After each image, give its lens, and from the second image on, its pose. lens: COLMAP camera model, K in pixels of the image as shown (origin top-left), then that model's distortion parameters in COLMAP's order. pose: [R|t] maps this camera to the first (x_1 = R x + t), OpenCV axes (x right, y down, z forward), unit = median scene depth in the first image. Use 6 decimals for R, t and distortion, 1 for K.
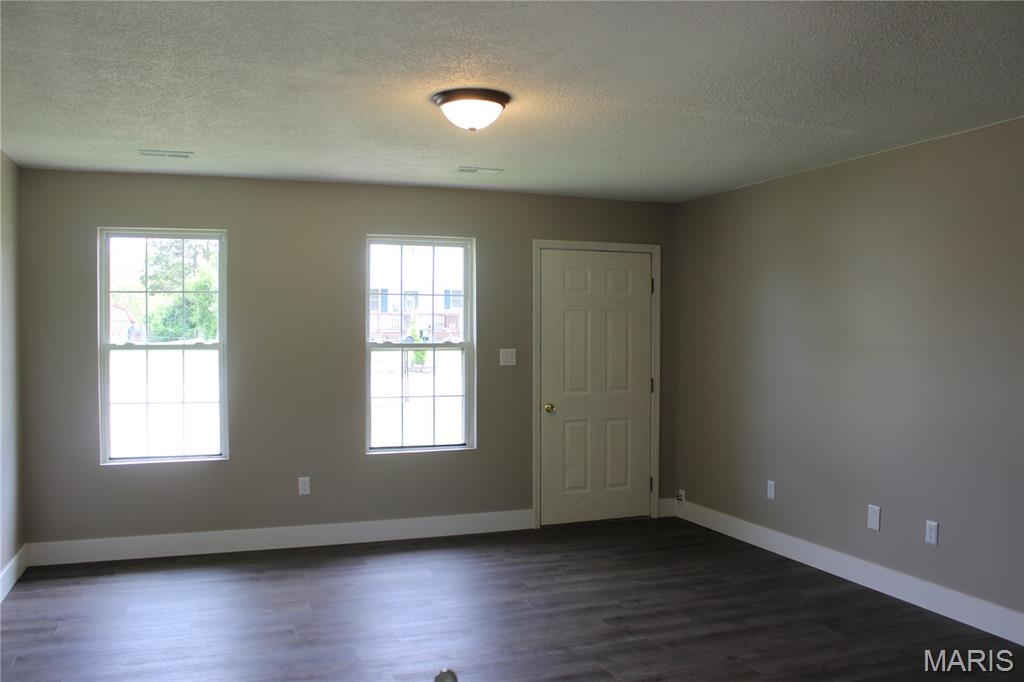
lens RADIAL K [[845.1, 0, 512.0], [0, 845.1, 341.0], [0, 0, 1]] dist [-0.128289, 0.117689]
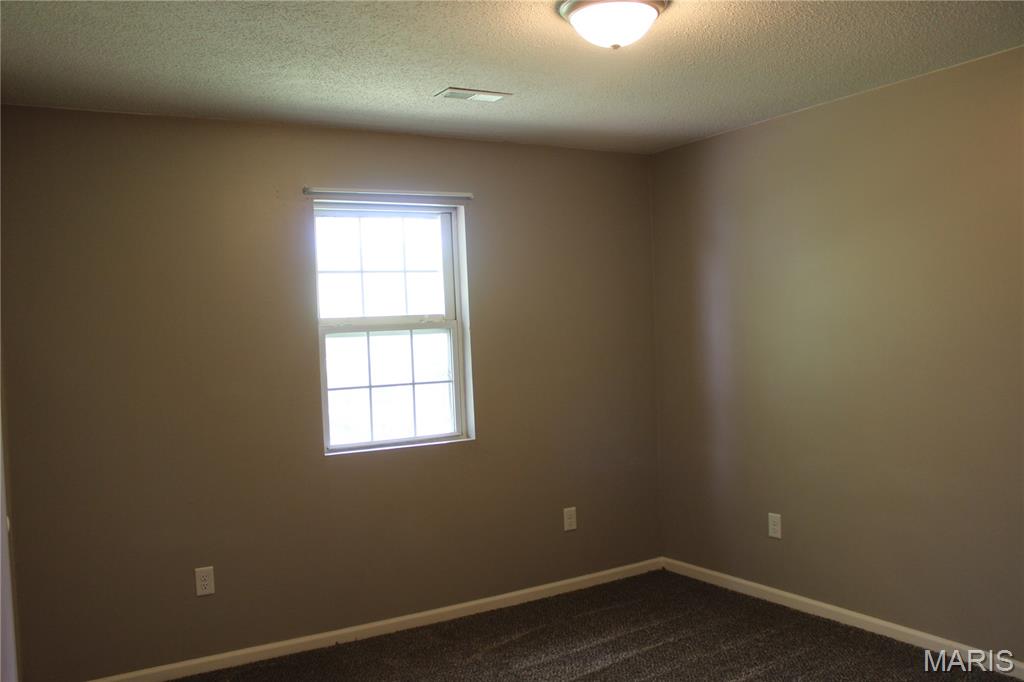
lens RADIAL K [[845.1, 0, 512.0], [0, 845.1, 341.0], [0, 0, 1]] dist [-0.128289, 0.117689]
pose [[0.972597, -0.065151, 0.223183, -0.191828], [0.058775, 0.997654, 0.035100, -0.002961], [-0.224946, -0.021021, 0.974144, 0.135376]]
